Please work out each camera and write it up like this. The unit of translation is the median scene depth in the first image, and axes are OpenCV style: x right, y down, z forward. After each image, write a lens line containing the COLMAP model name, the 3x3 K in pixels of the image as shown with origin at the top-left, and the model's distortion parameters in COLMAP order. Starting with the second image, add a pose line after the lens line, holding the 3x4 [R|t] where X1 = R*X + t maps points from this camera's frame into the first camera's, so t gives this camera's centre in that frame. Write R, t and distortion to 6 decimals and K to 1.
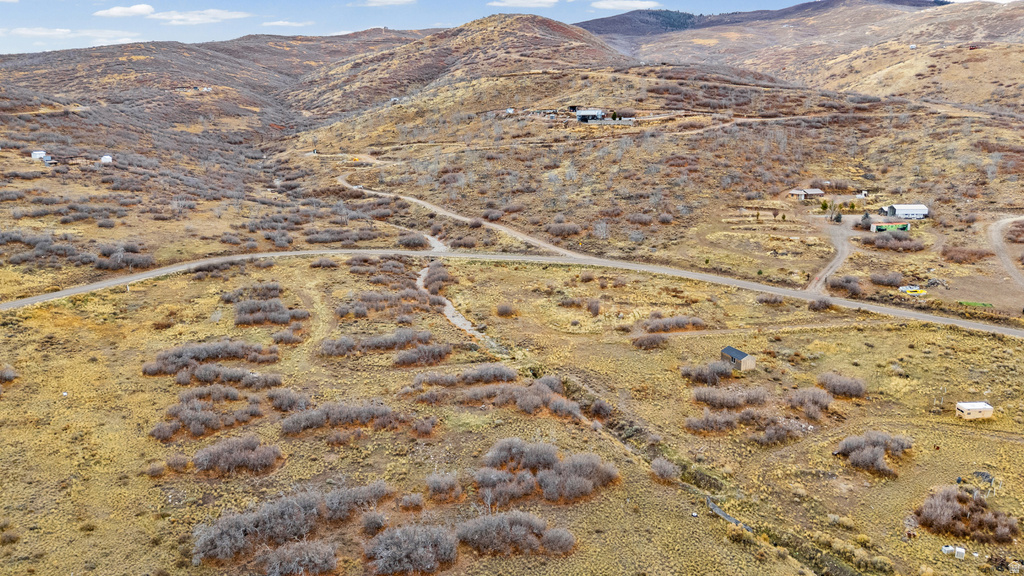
lens RADIAL K [[736.7, 0, 512.0], [0, 736.7, 288.0], [0, 0, 1]] dist [0.055565, -0.048352]
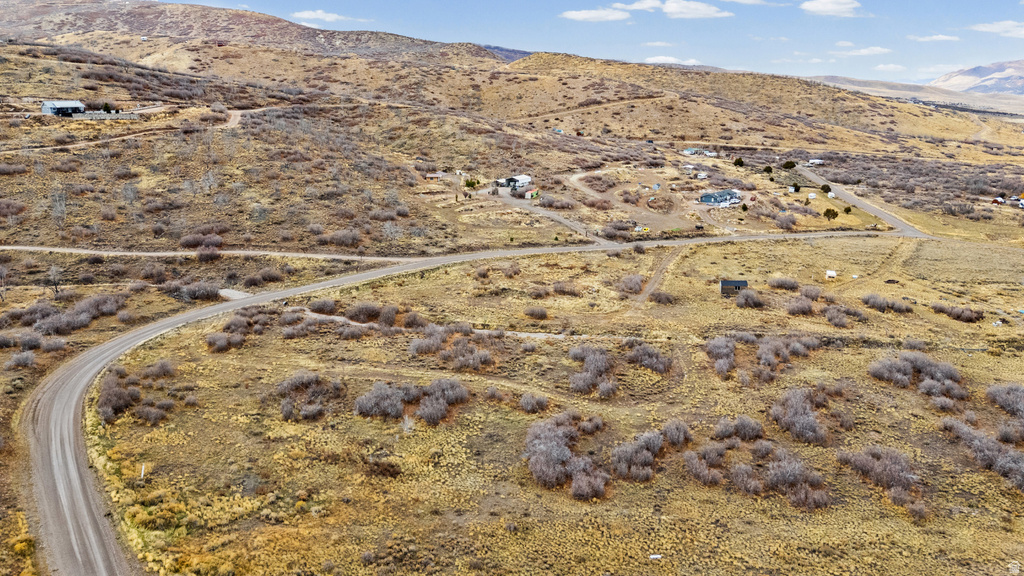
lens RADIAL K [[736.7, 0, 512.0], [0, 736.7, 288.0], [0, 0, 1]] dist [0.055565, -0.048352]
pose [[0.466301, -0.222108, 0.856289, -0.358485], [0.213480, 0.967612, 0.134731, -0.058922], [-0.858481, 0.119975, 0.498615, 0.241909]]
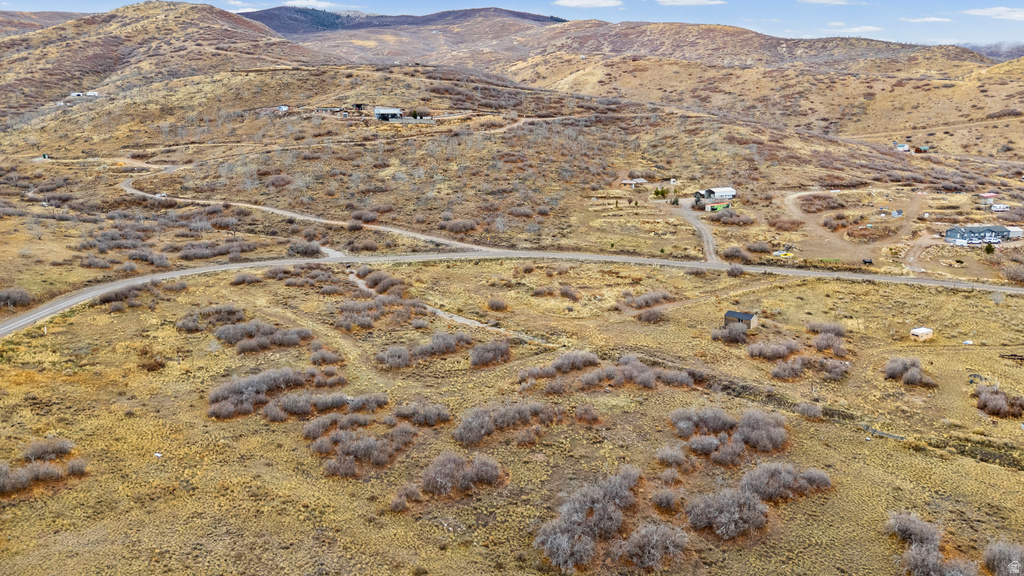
lens RADIAL K [[736.7, 0, 512.0], [0, 736.7, 288.0], [0, 0, 1]] dist [0.055565, -0.048352]
pose [[0.899947, -0.098848, 0.424646, -0.182274], [0.098972, 0.994851, 0.021828, -0.005707], [-0.424617, 0.022384, 0.905096, 0.032564]]
